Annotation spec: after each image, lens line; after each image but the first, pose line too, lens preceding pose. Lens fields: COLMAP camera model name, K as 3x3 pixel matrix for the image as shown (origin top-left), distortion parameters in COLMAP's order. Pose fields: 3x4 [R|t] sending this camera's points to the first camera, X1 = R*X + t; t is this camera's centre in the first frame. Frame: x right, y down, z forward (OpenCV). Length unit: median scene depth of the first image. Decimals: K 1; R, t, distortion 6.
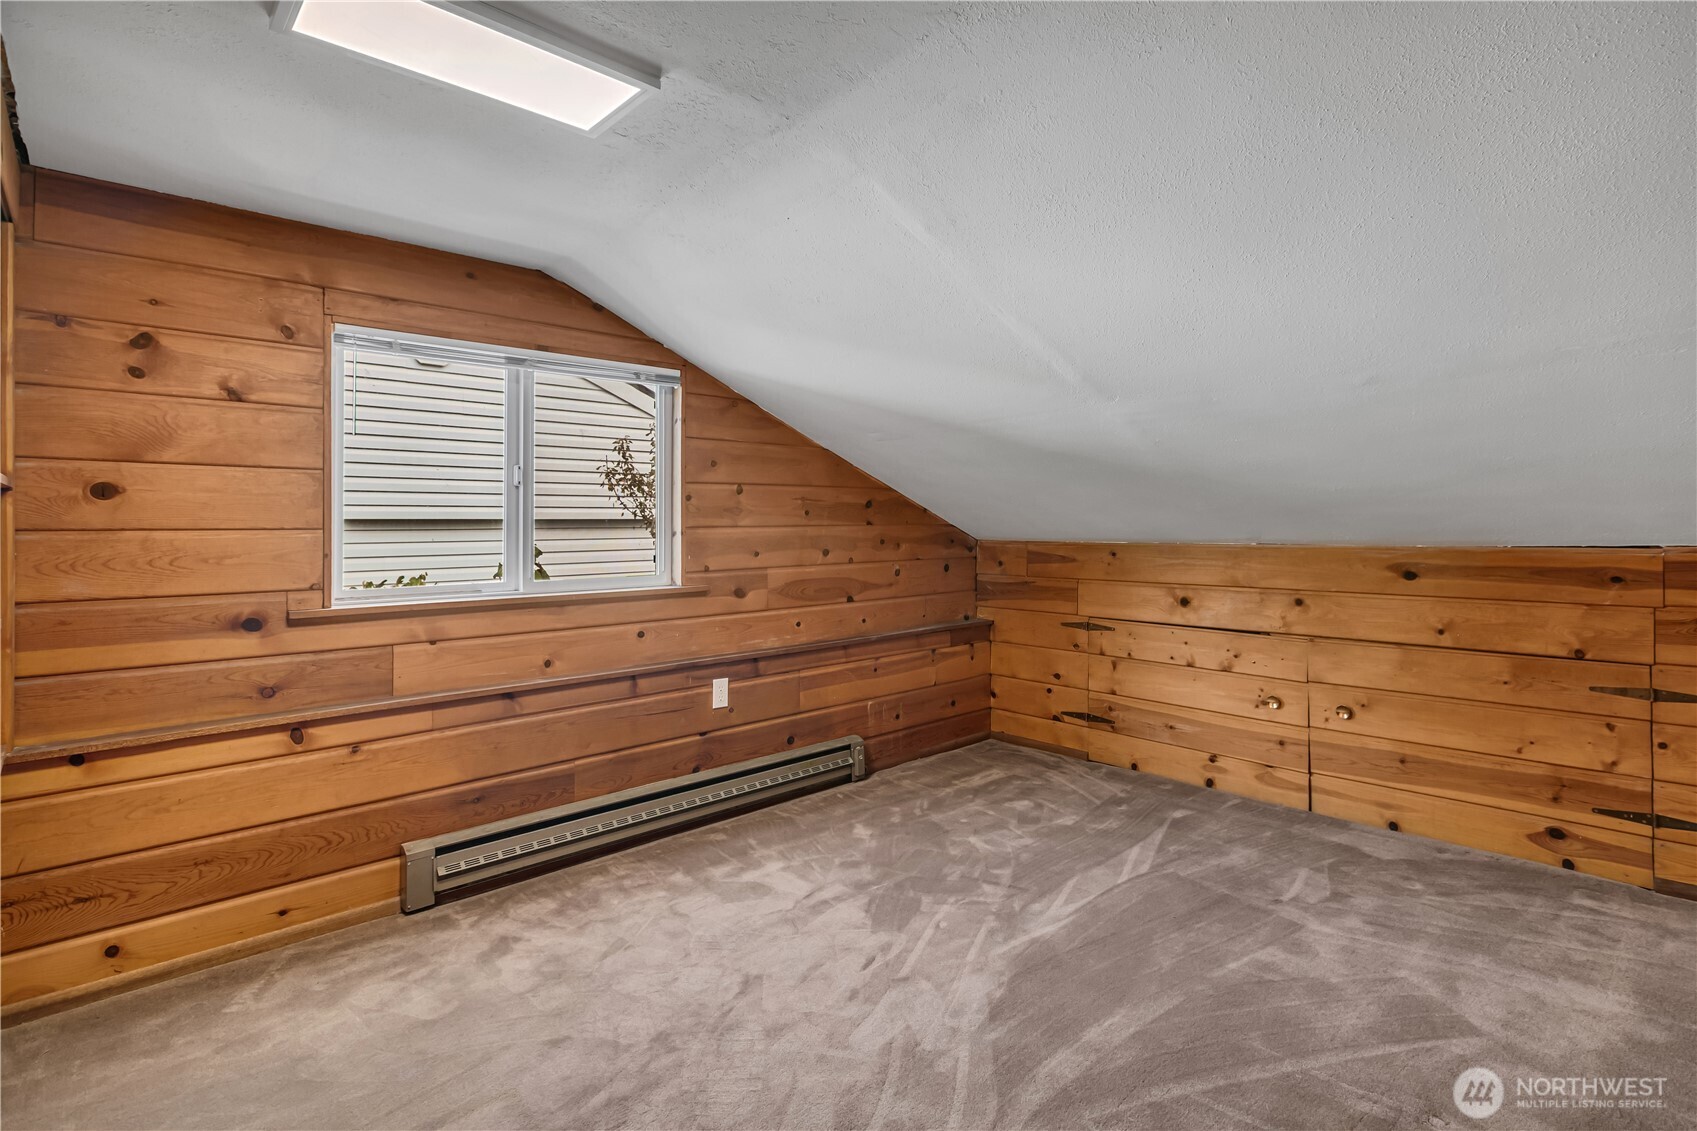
lens RADIAL K [[791.4, 0, 858.2], [0, 791.4, 529.6], [0, 0, 1]] dist [-0.000230, -0.000189]
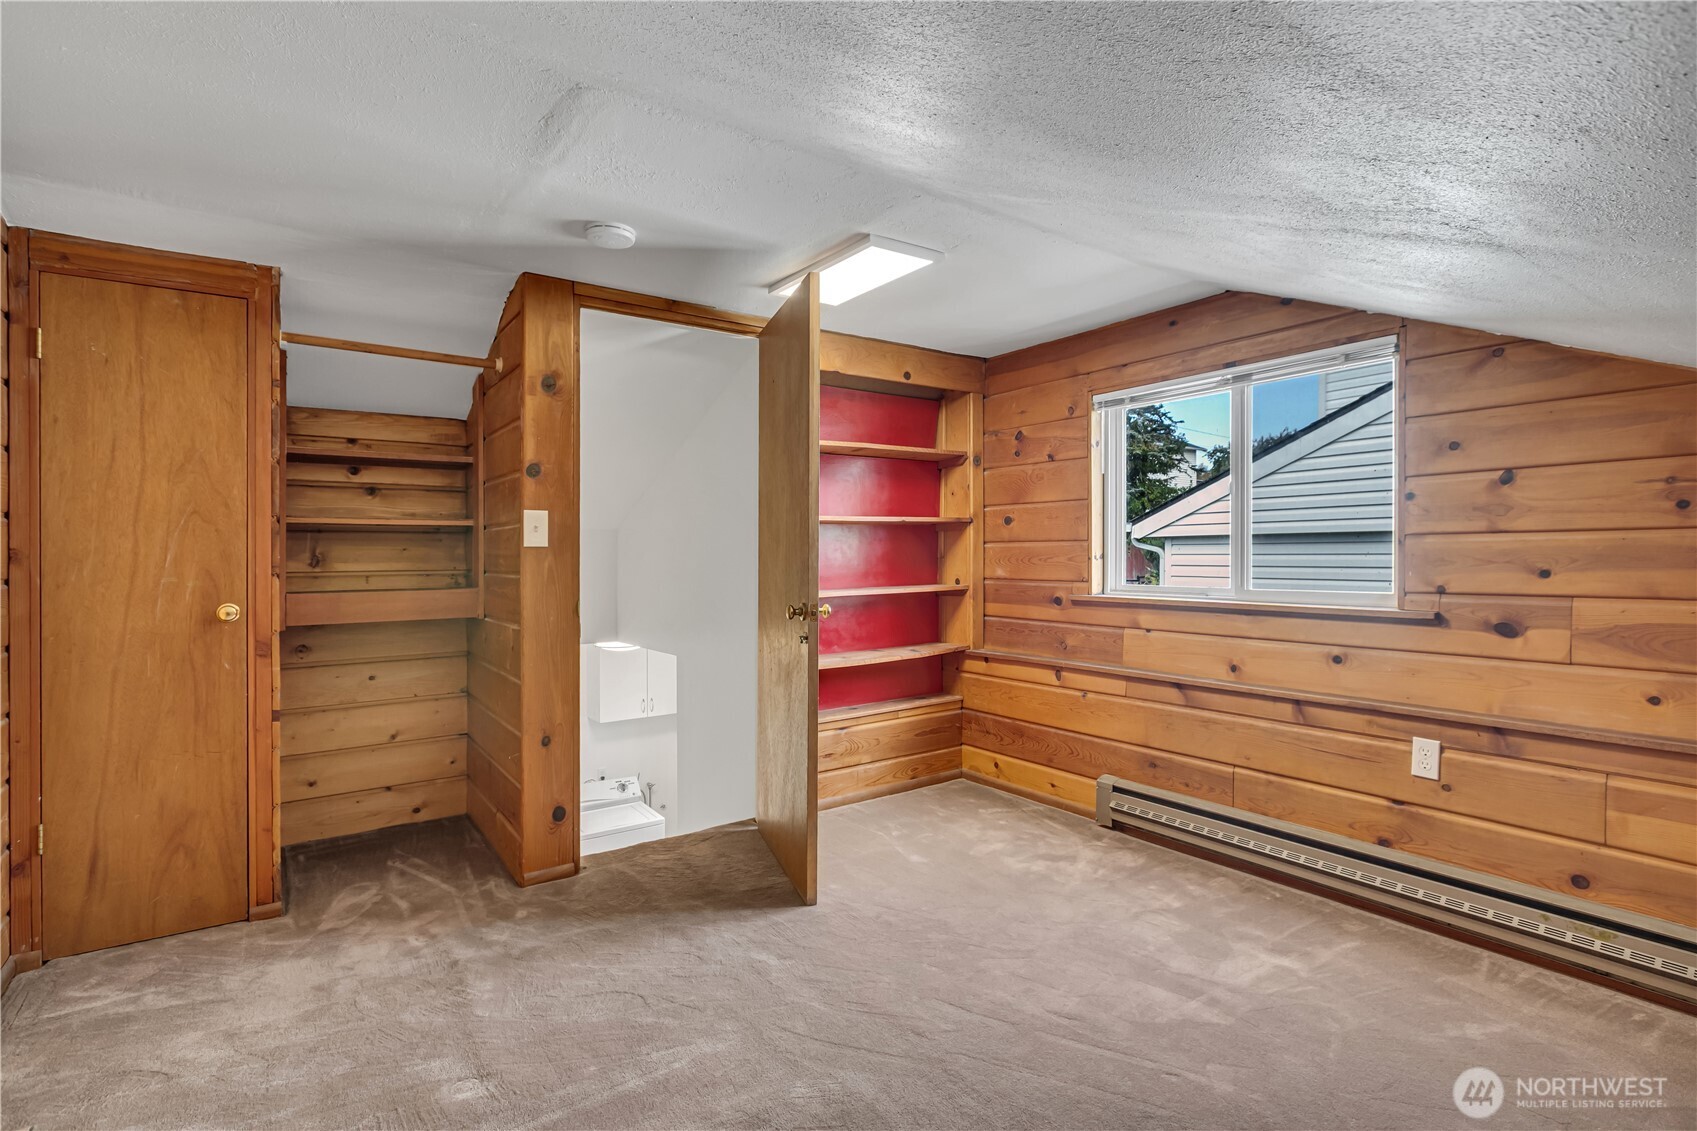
lens RADIAL K [[780.1, 0, 865.1], [0, 780.1, 541.1], [0, 0, 1]] dist [-0.001329, -0.001008]
pose [[-0.086583, 0.003471, -0.996239, 0.727082], [0.016924, 0.999855, 0.002013, -0.008401], [0.996101, -0.016686, -0.086630, 0.663726]]
